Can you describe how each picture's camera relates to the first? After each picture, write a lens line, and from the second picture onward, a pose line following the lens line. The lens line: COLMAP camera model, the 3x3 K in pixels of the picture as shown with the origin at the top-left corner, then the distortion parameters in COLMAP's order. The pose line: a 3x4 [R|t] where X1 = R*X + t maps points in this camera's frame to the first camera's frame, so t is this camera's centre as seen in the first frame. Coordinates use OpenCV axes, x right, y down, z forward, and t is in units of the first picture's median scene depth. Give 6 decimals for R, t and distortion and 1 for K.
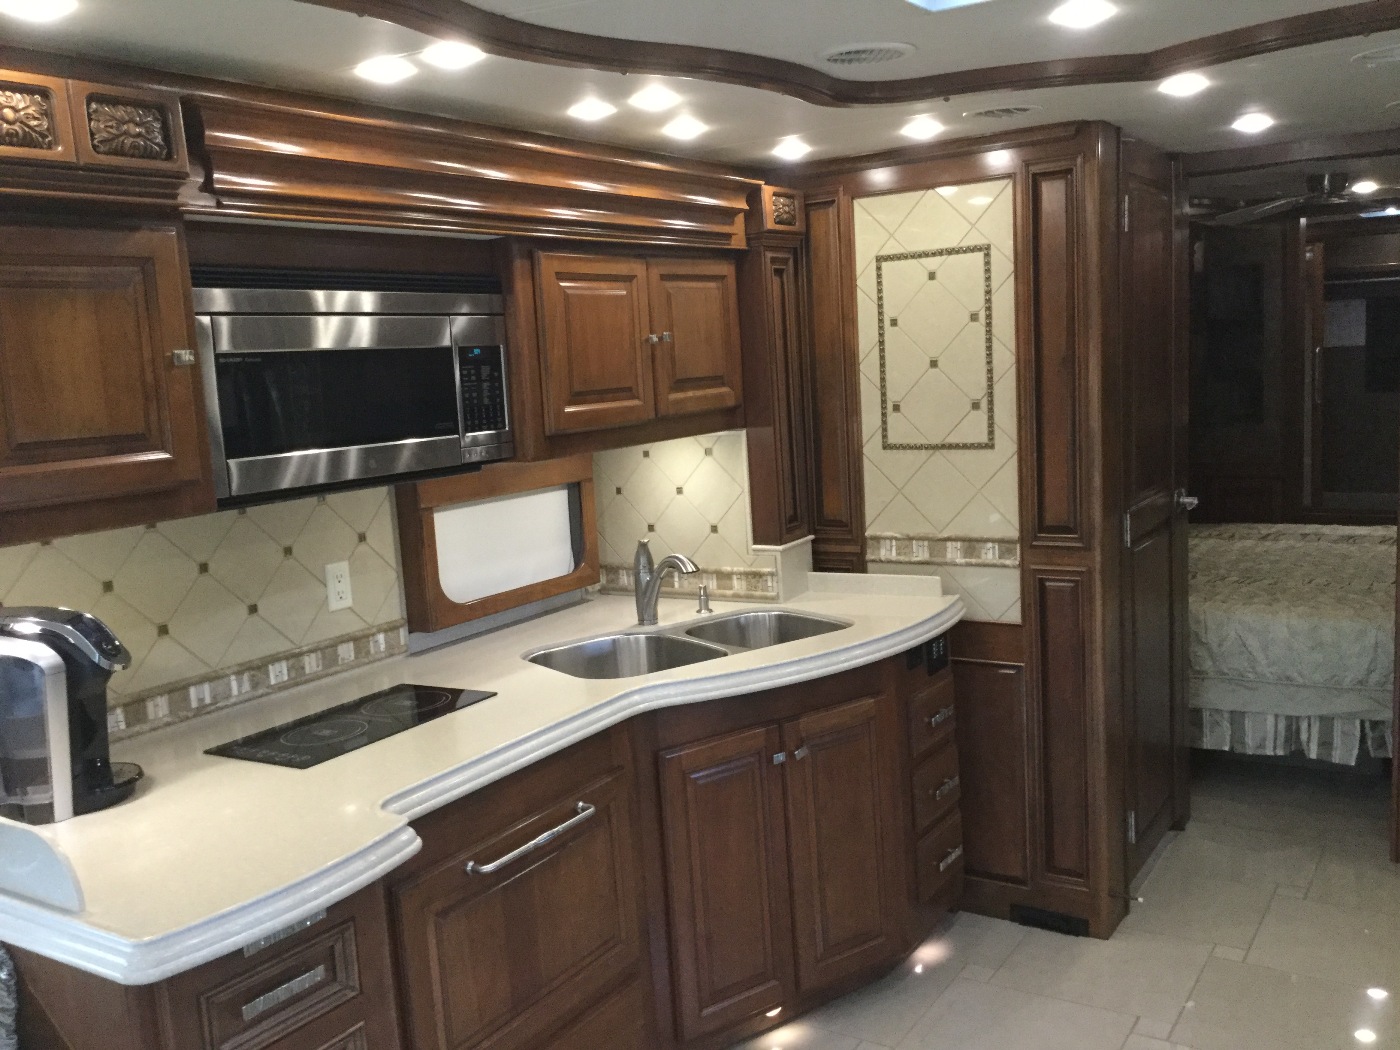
lens RADIAL K [[1266.2, 0, 699.5], [0, 1266.2, 528.4], [0, 0, 1]] dist [0.075160, -0.135834]
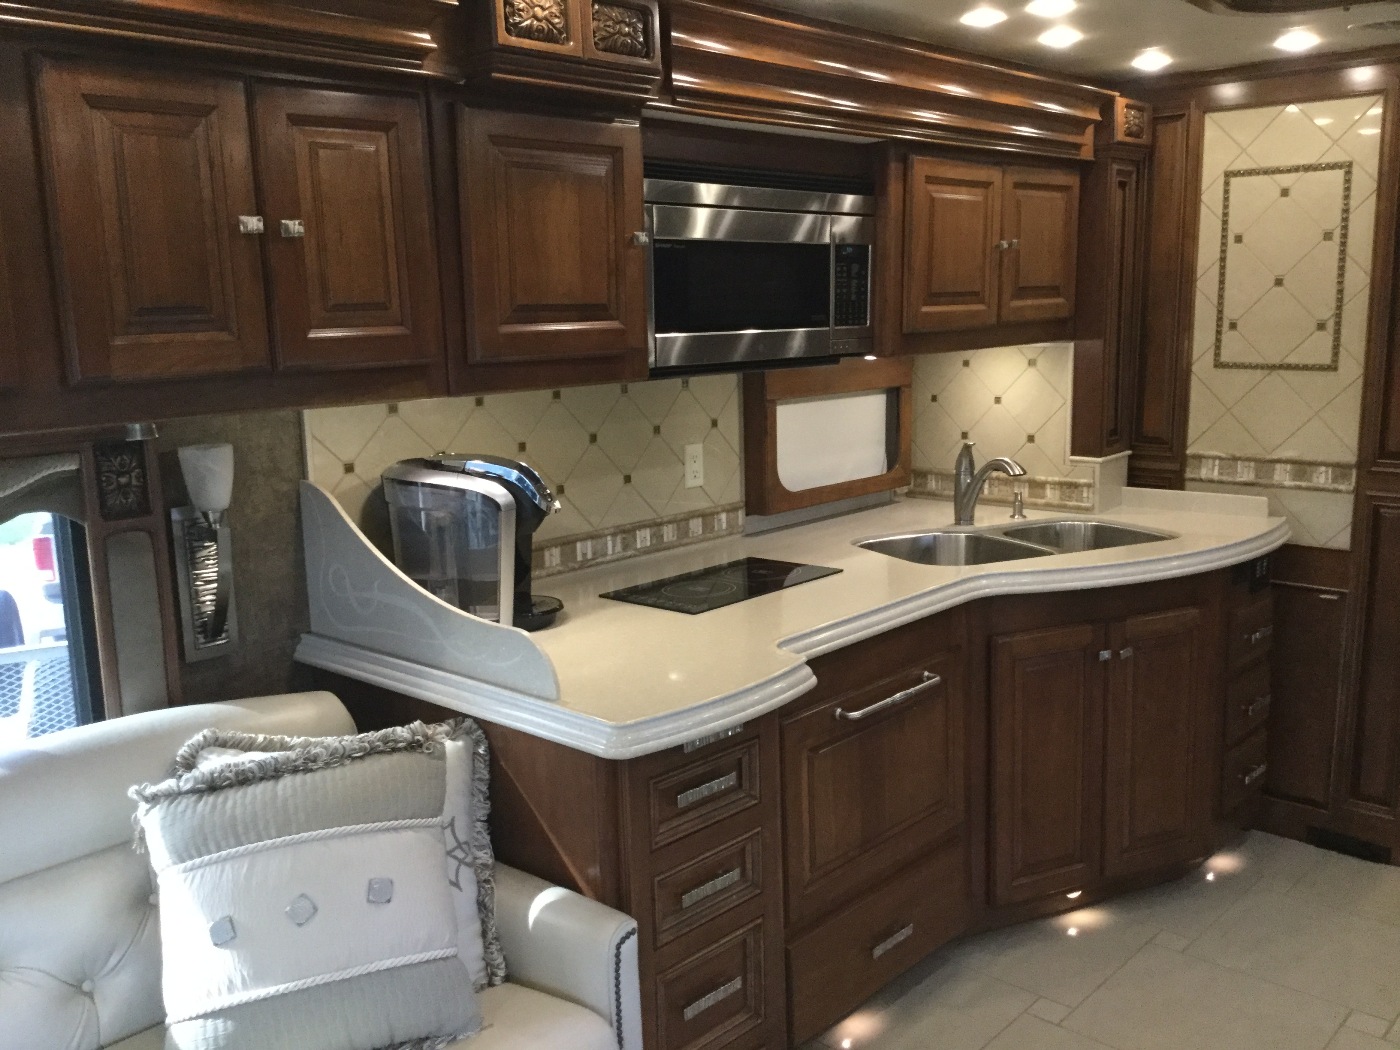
lens RADIAL K [[1266.2, 0, 705.5], [0, 1266.2, 533.4], [0, 0, 1]] dist [0.075160, -0.135834]
pose [[0.984360, 0.069822, -0.161744, -0.088412], [-0.060476, 0.996242, 0.062008, 0.033455], [0.165466, -0.051256, 0.984883, -0.071634]]
